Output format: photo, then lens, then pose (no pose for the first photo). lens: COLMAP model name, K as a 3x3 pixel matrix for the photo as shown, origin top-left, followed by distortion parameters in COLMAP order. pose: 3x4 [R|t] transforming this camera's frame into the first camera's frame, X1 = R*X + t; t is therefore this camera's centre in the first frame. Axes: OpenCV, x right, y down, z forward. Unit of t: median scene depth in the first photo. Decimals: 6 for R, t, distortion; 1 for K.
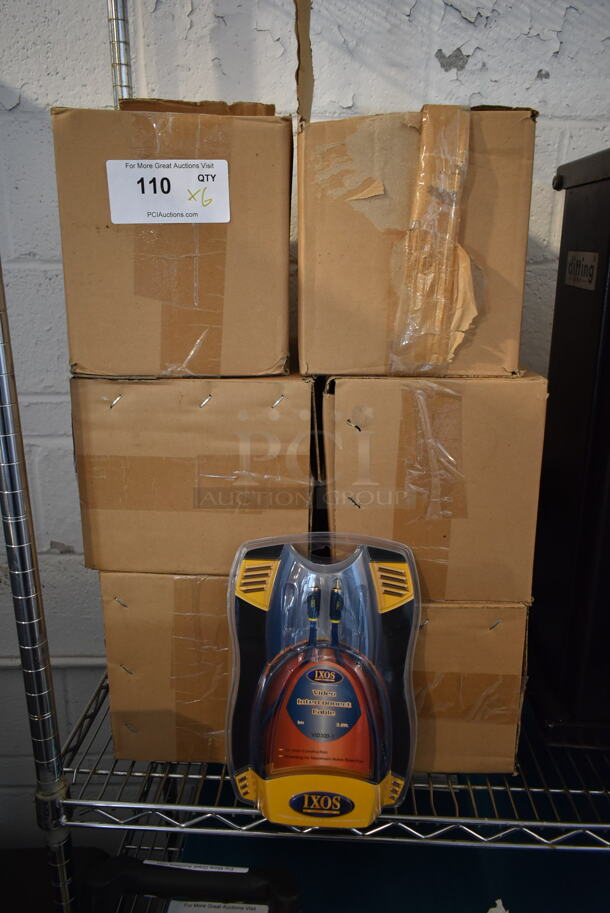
lens RADIAL K [[692.1, 0, 305.0], [0, 692.1, 456.5], [0, 0, 1]] dist [-0.011265, 0.013661]
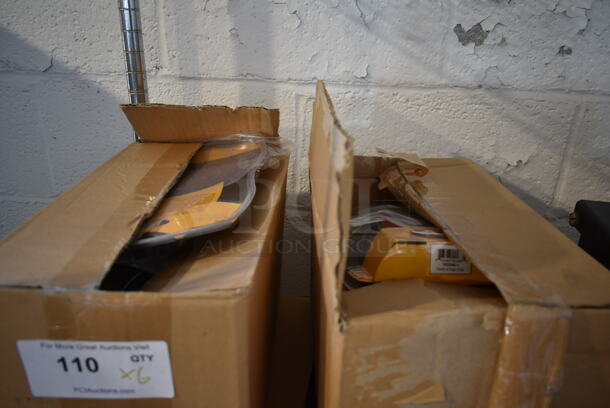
lens RADIAL K [[462.4, 0, 307.4], [0, 462.4, 203.7], [0, 0, 1]] dist [-0.011265, 0.013661]
pose [[0.994974, 0.059520, -0.080522, 0.071360], [-0.051053, 0.993329, 0.103397, -0.571473], [0.086139, -0.098766, 0.991375, 0.445669]]
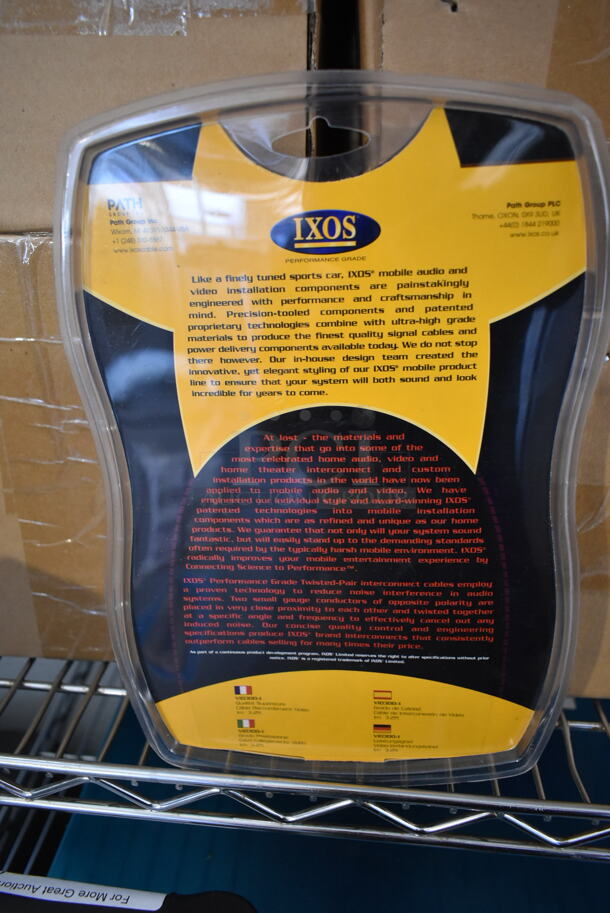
lens RADIAL K [[692.1, 0, 305.0], [0, 692.1, 456.5], [0, 0, 1]] dist [-0.011265, 0.013661]
pose [[0.999084, 0.019210, -0.038246, 0.021840], [-0.011396, 0.980750, 0.194935, 0.224146], [0.041254, -0.194320, 0.980070, 0.615510]]
